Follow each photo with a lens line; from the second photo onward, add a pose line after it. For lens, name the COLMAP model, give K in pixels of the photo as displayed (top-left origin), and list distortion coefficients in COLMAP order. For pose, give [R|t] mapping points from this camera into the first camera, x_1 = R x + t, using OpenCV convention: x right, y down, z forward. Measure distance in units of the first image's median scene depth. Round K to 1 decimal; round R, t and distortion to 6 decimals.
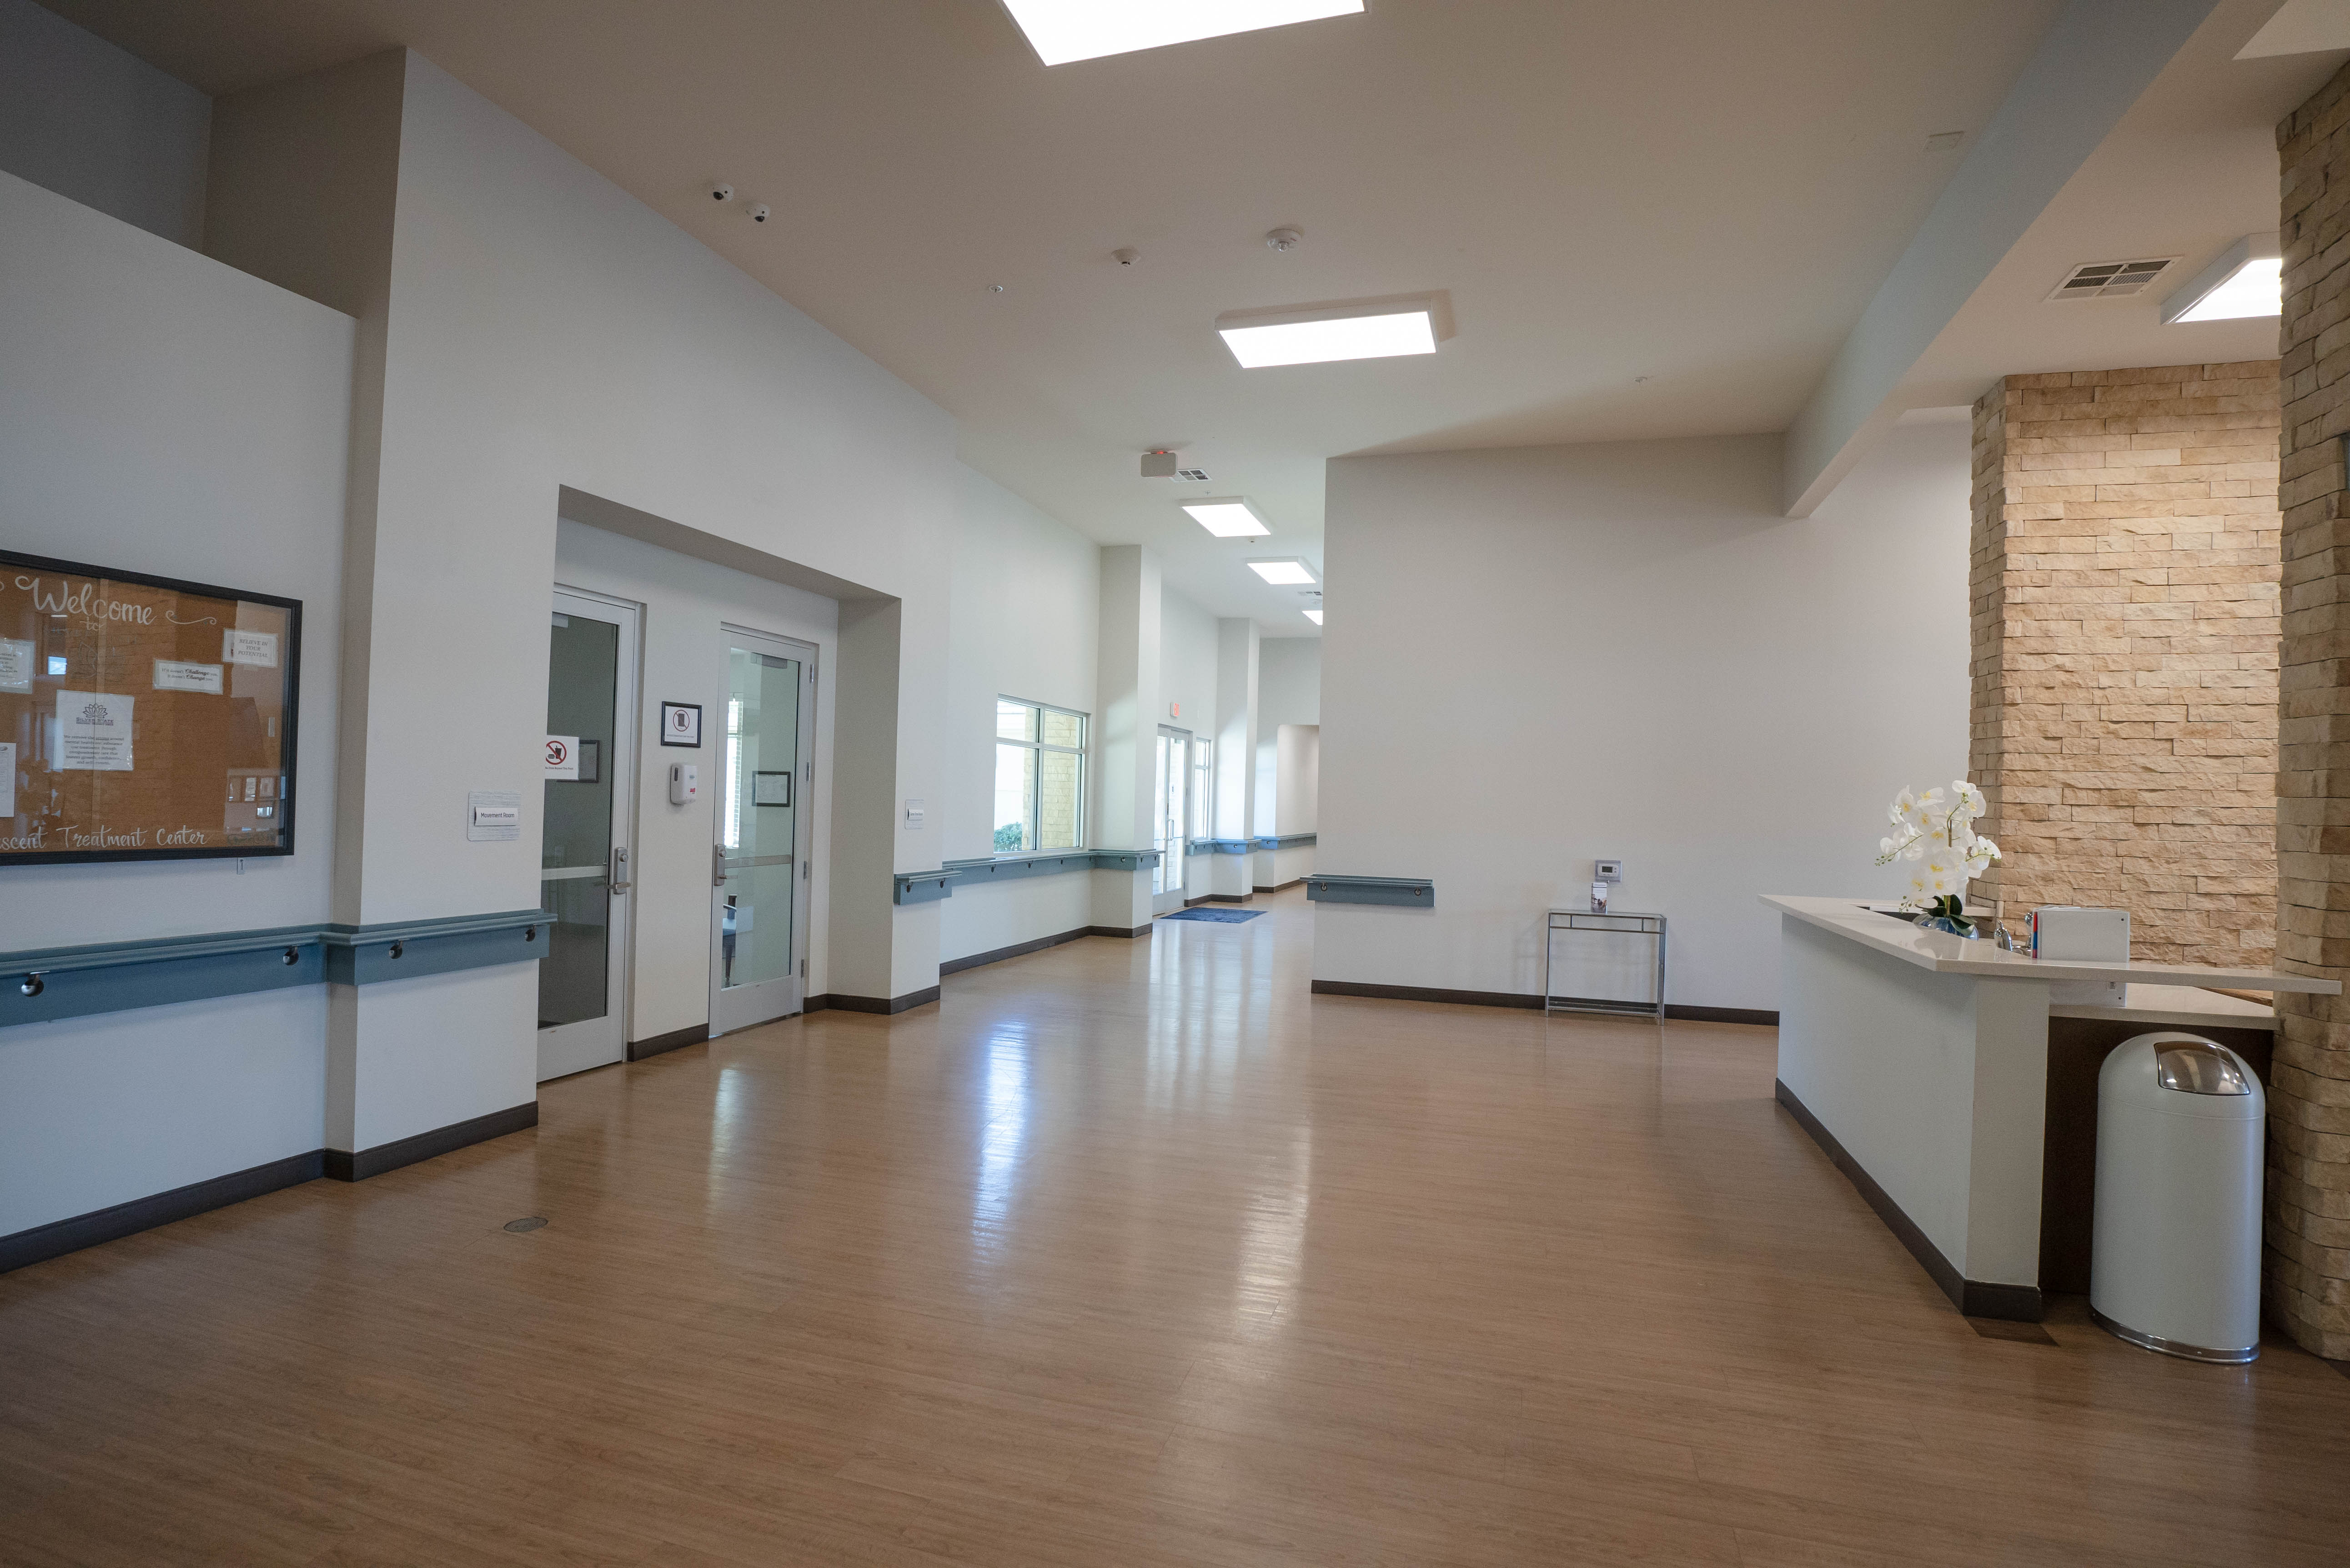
lens RADIAL K [[1145.3, 0, 1178.9], [0, 1145.3, 788.8], [0, 0, 1]] dist [-0.045338, 0.010398]
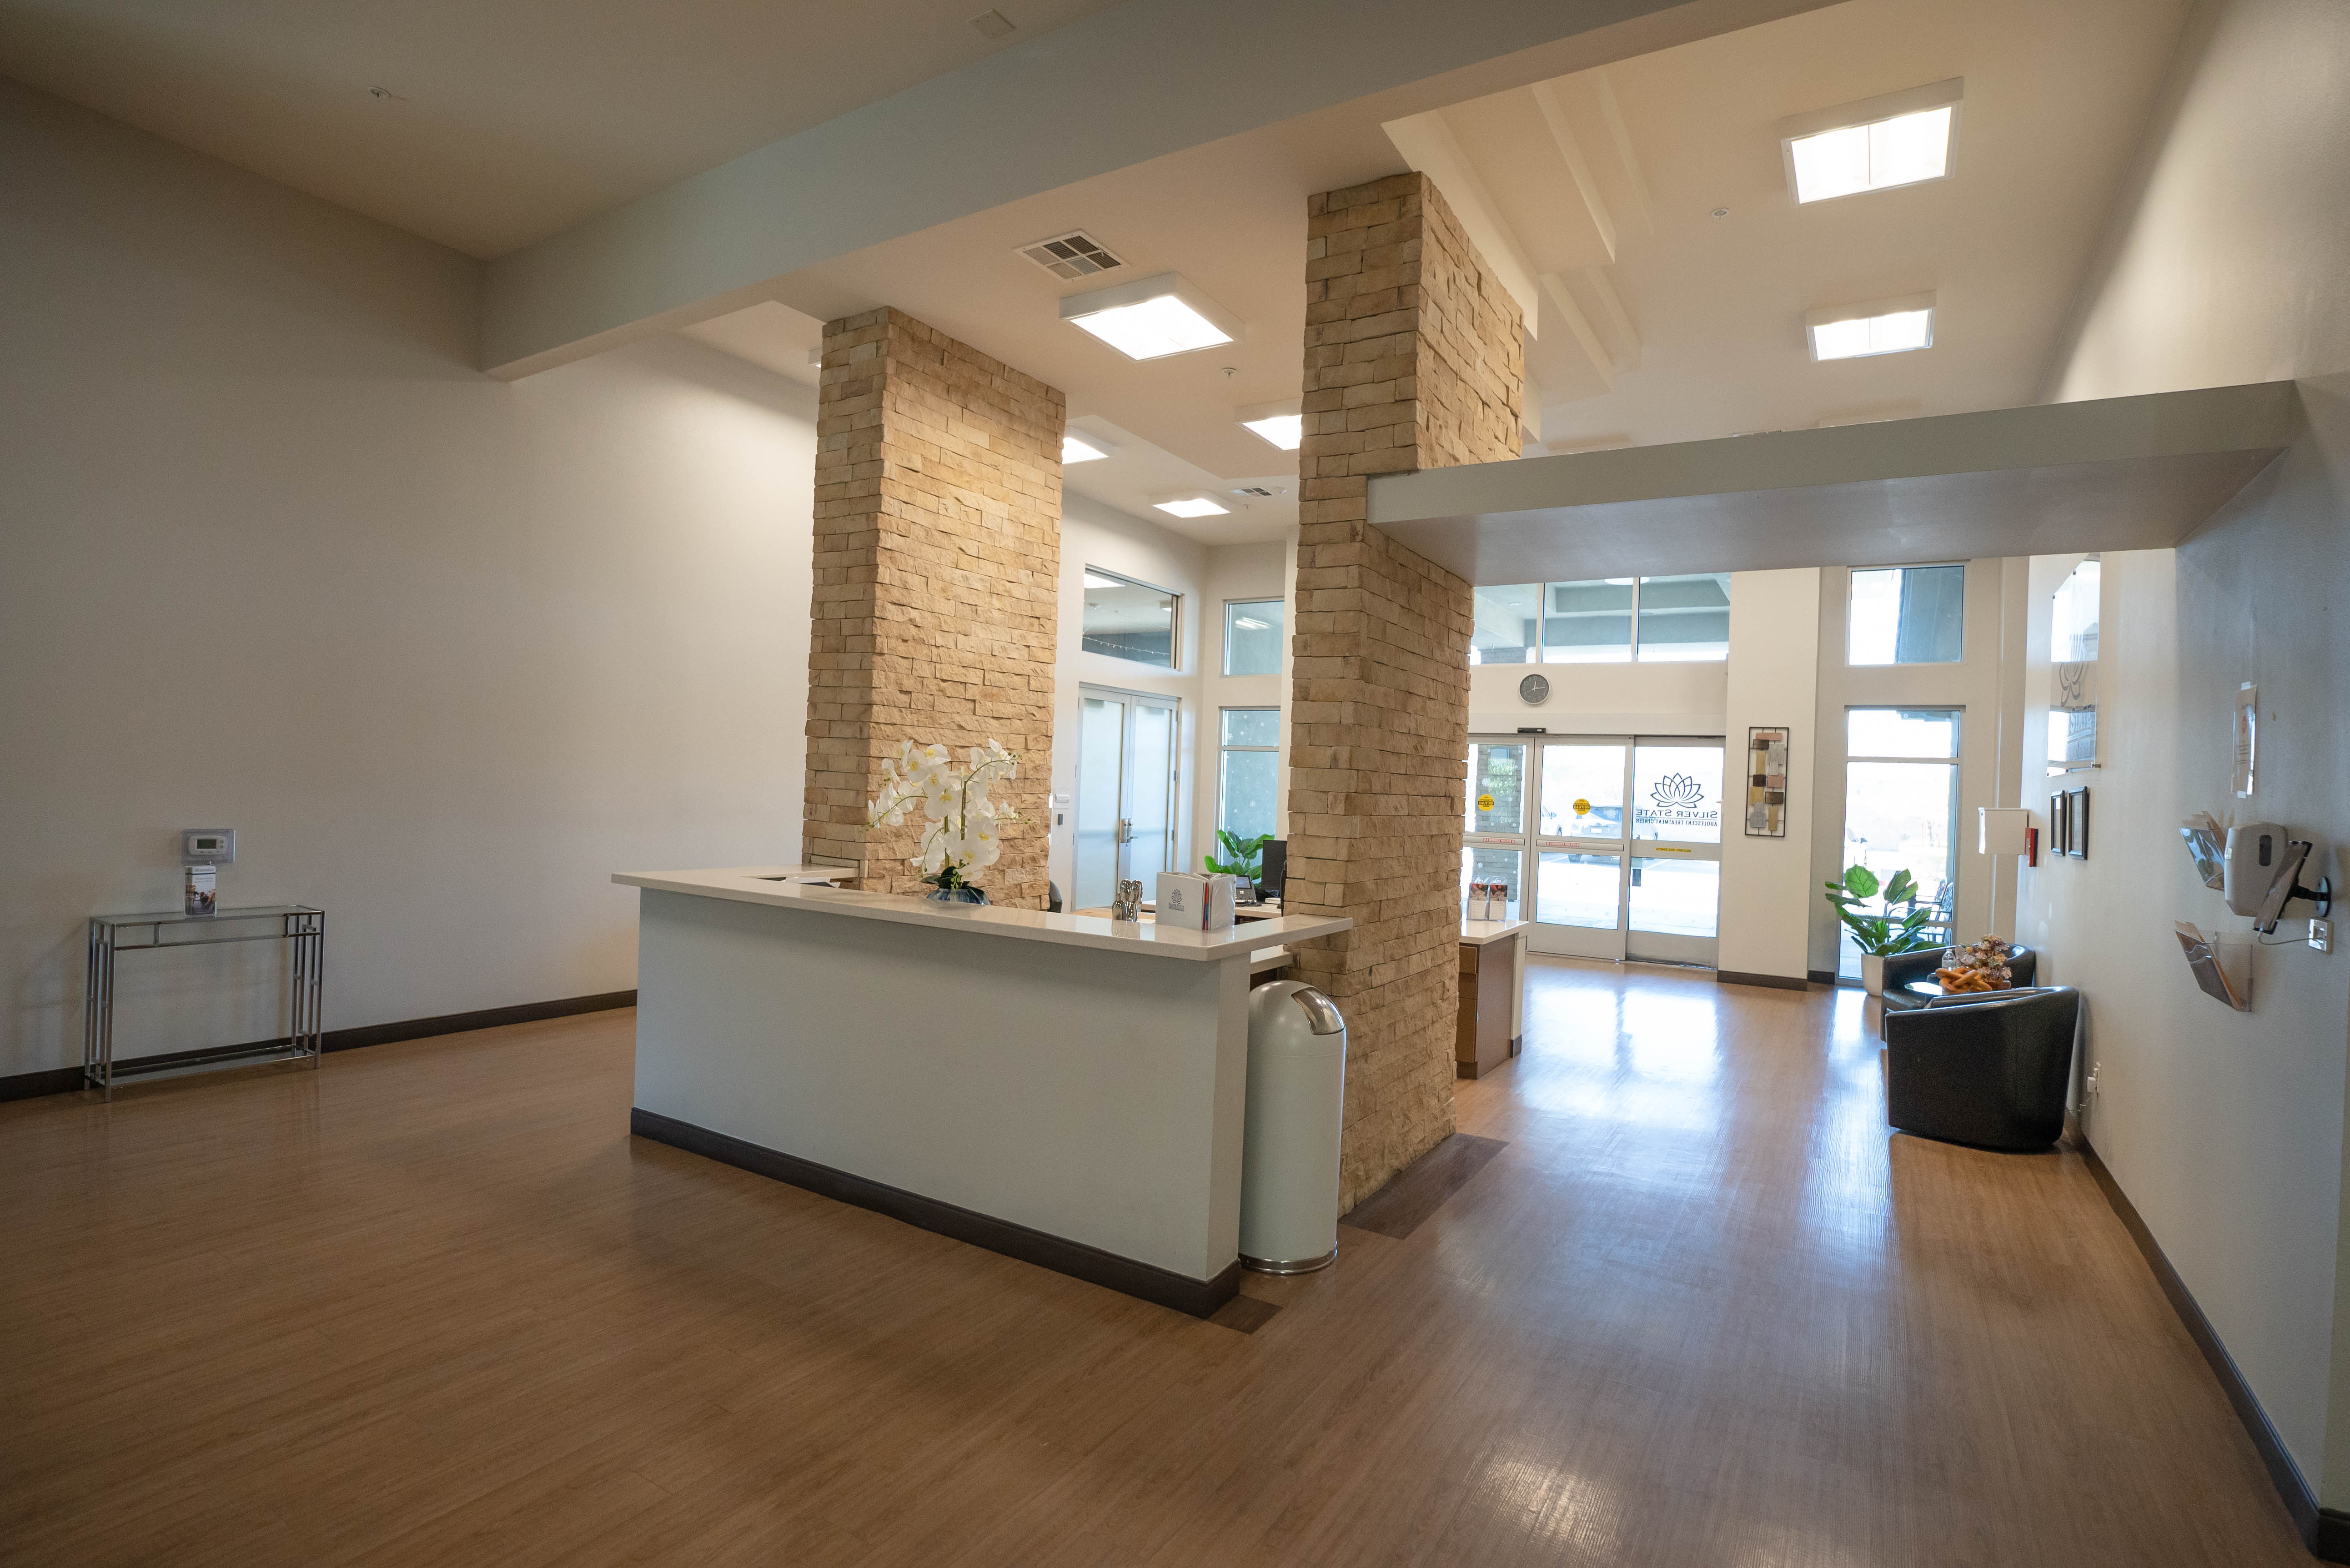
lens RADIAL K [[1145.3, 0, 1176.4], [0, 1145.3, 780.8], [0, 0, 1]] dist [-0.045338, 0.010398]
pose [[0.248012, -0.014936, 0.968642, -0.139025], [-0.040291, 0.998857, 0.025718, -0.002569], [-0.967919, -0.045406, 0.247127, 0.517125]]
